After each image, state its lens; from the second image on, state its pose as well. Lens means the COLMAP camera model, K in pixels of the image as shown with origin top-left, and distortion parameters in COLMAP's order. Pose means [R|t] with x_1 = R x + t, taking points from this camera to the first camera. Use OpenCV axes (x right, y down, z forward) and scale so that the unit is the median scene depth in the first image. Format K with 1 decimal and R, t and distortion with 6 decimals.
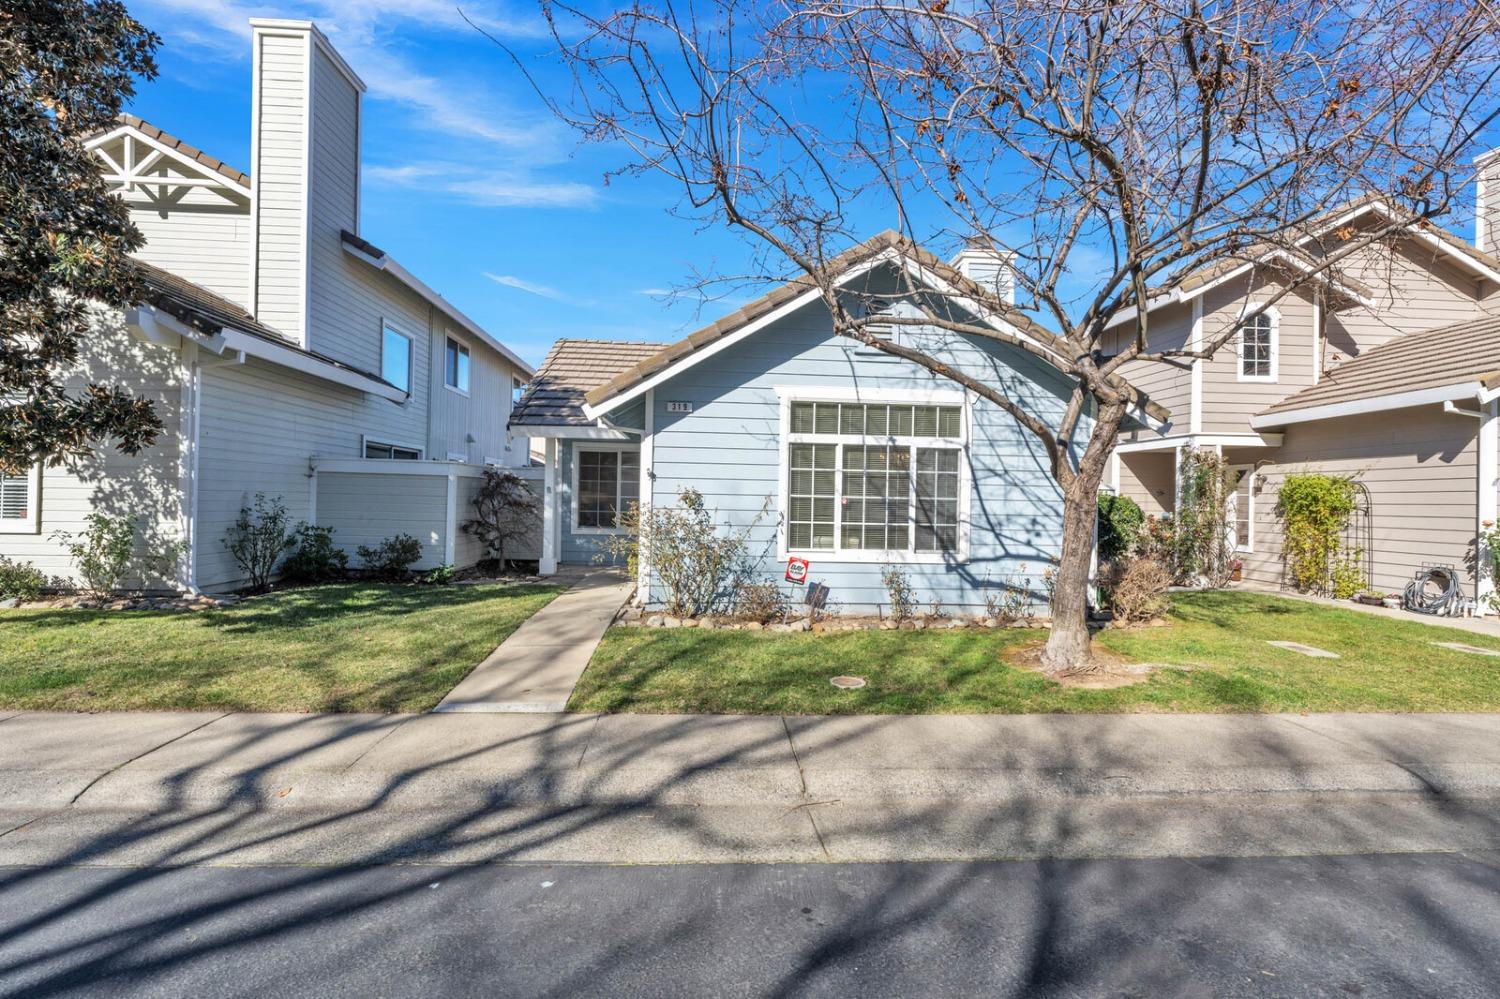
lens RADIAL K [[667.6, 0, 753.9], [0, 667.6, 479.9], [0, 0, 1]] dist [-0.000083, 0.000737]
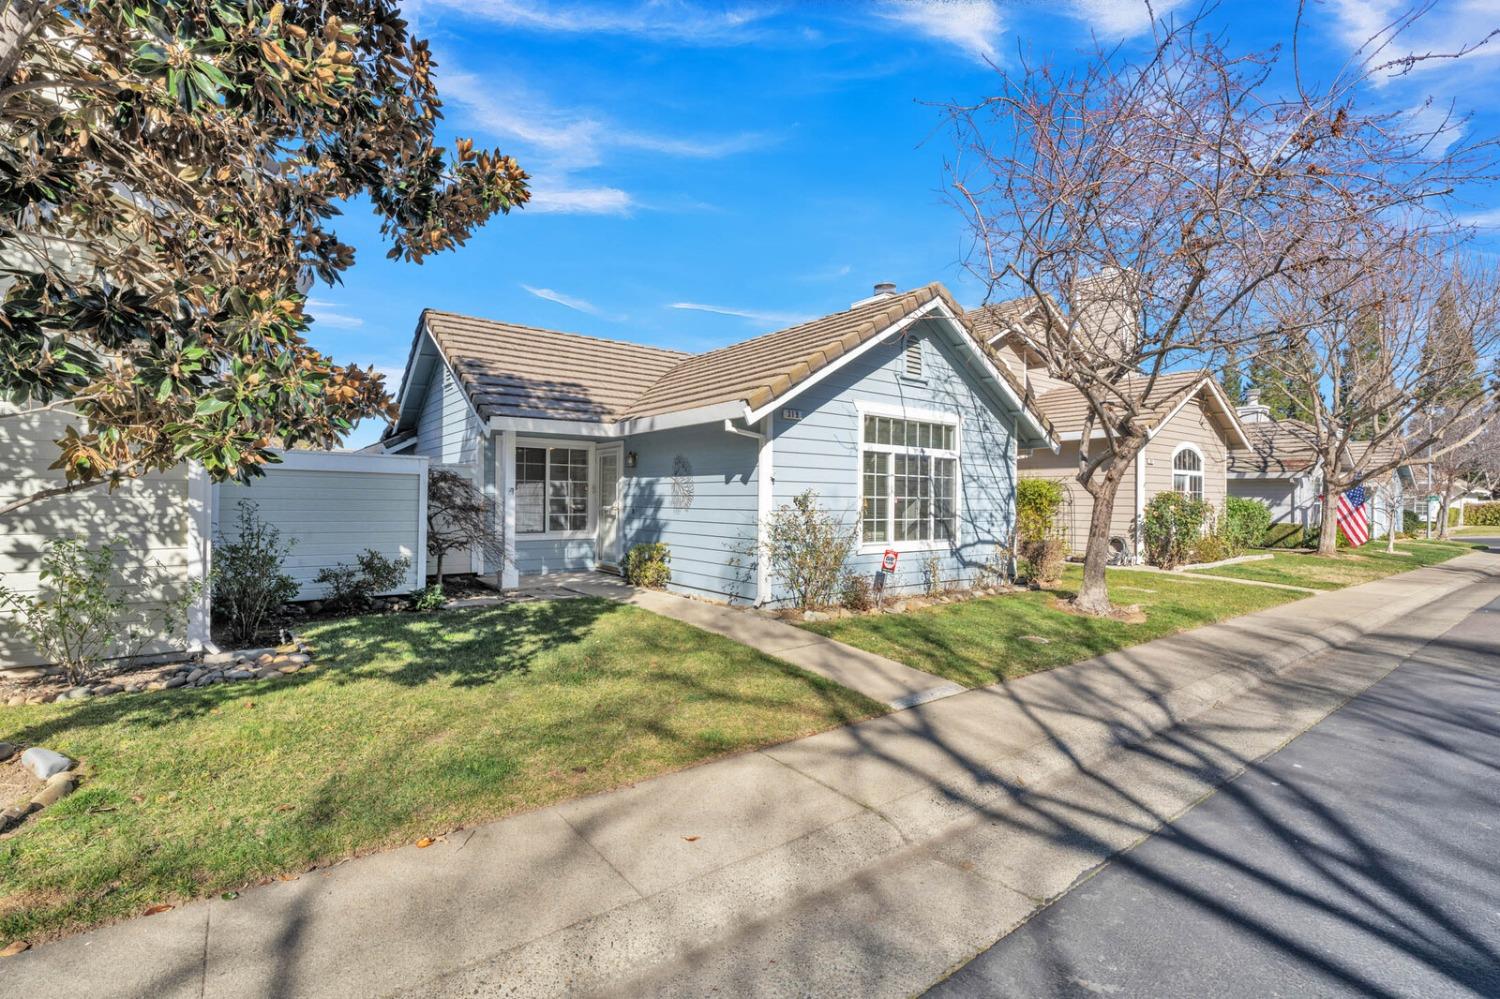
lens RADIAL K [[667.6, 0, 753.9], [0, 667.6, 479.9], [0, 0, 1]] dist [-0.000083, 0.000737]
pose [[0.834054, 0.004504, 0.551664, -0.735383], [-0.008857, 0.999947, 0.005227, -0.010663], [-0.551611, -0.009245, 0.834050, 0.148223]]
